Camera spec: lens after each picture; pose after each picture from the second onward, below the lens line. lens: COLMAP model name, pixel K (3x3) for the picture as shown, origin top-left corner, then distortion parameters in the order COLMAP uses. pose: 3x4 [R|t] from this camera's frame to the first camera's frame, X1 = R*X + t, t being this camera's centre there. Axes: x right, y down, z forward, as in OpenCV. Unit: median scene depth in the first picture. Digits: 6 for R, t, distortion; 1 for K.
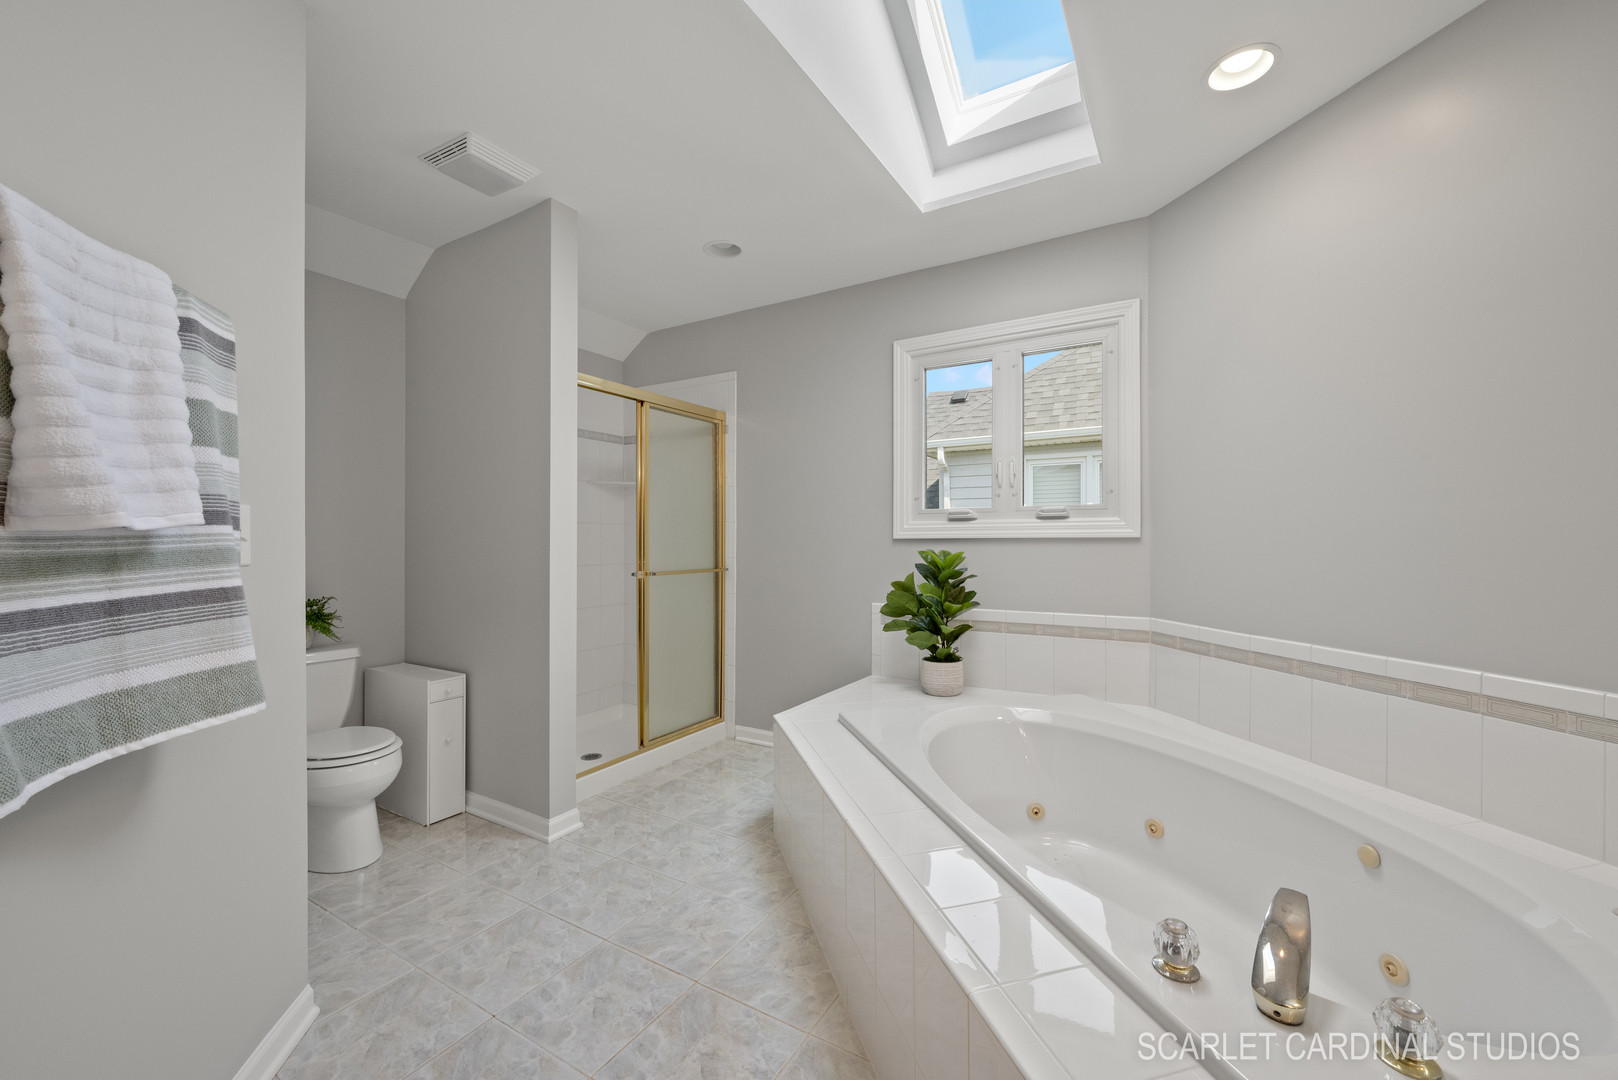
lens RADIAL K [[639.1, 0, 806.9], [0, 639.1, 542.5], [0, 0, 1]] dist [0.000764, -0.000312]
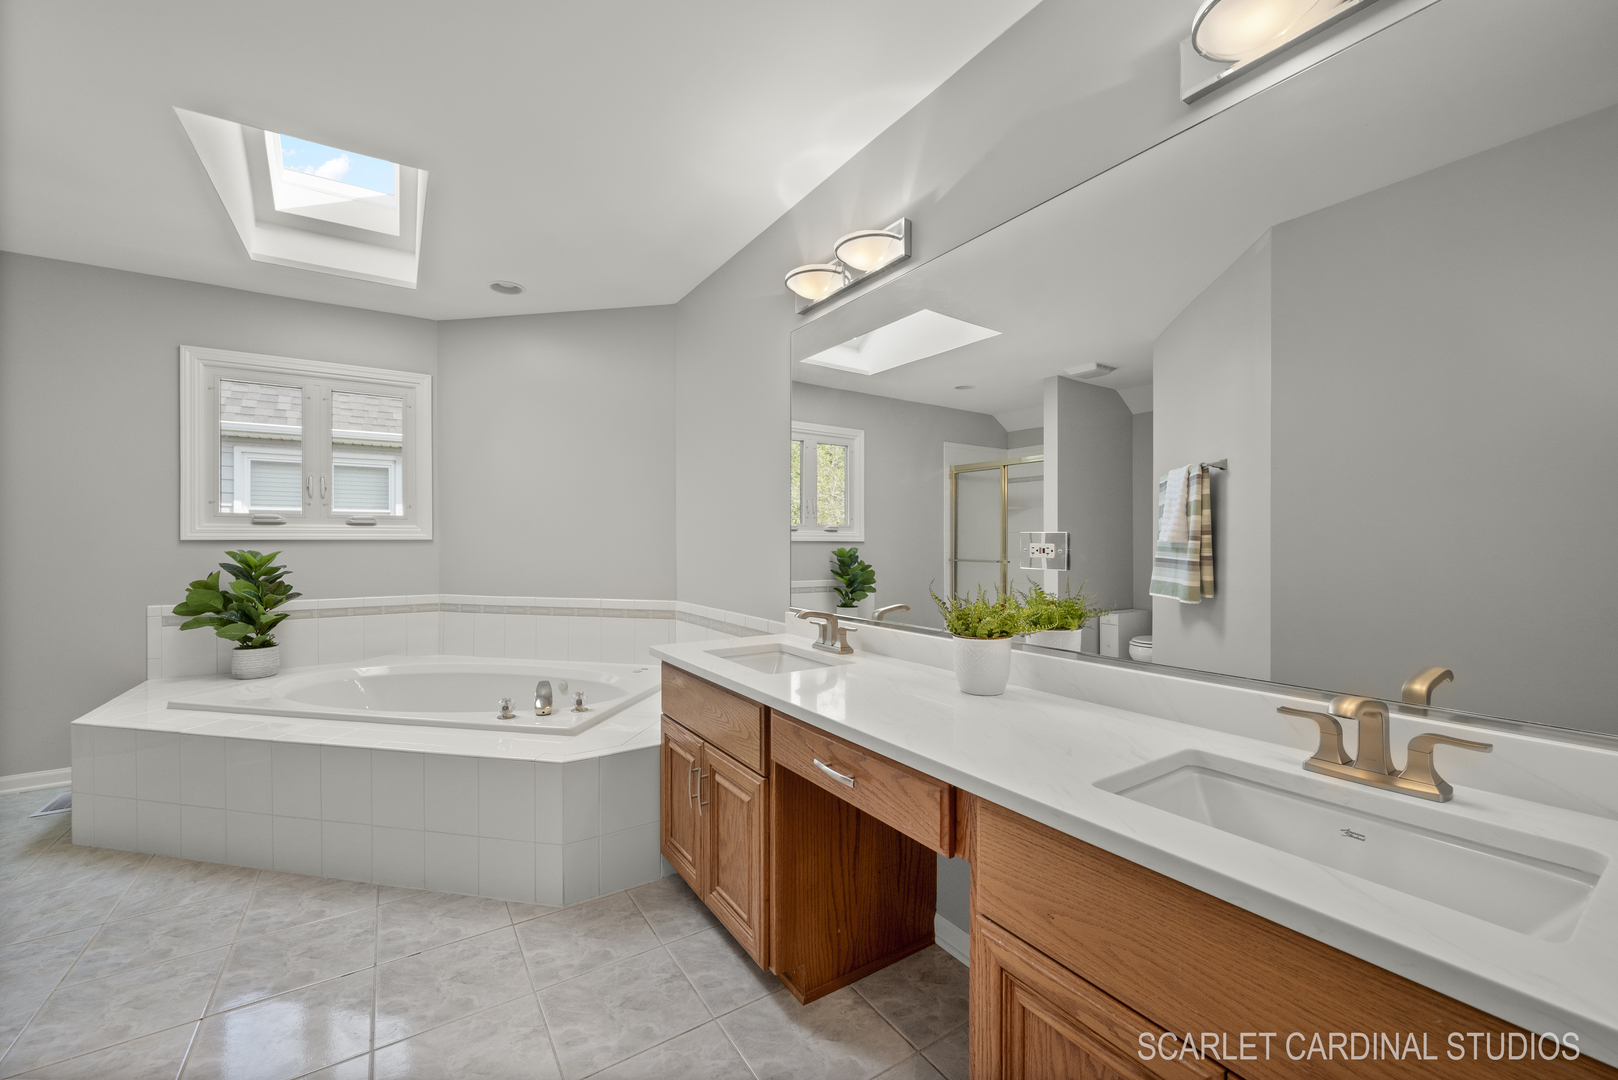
lens RADIAL K [[639.1, 0, 806.9], [0, 639.1, 542.5], [0, 0, 1]] dist [0.000764, -0.000312]
pose [[0.442405, -0.000553, 0.896815, -0.374170], [0.001432, 0.999999, -0.000090, -0.000391], [-0.896814, 0.001324, 0.442405, -0.378010]]
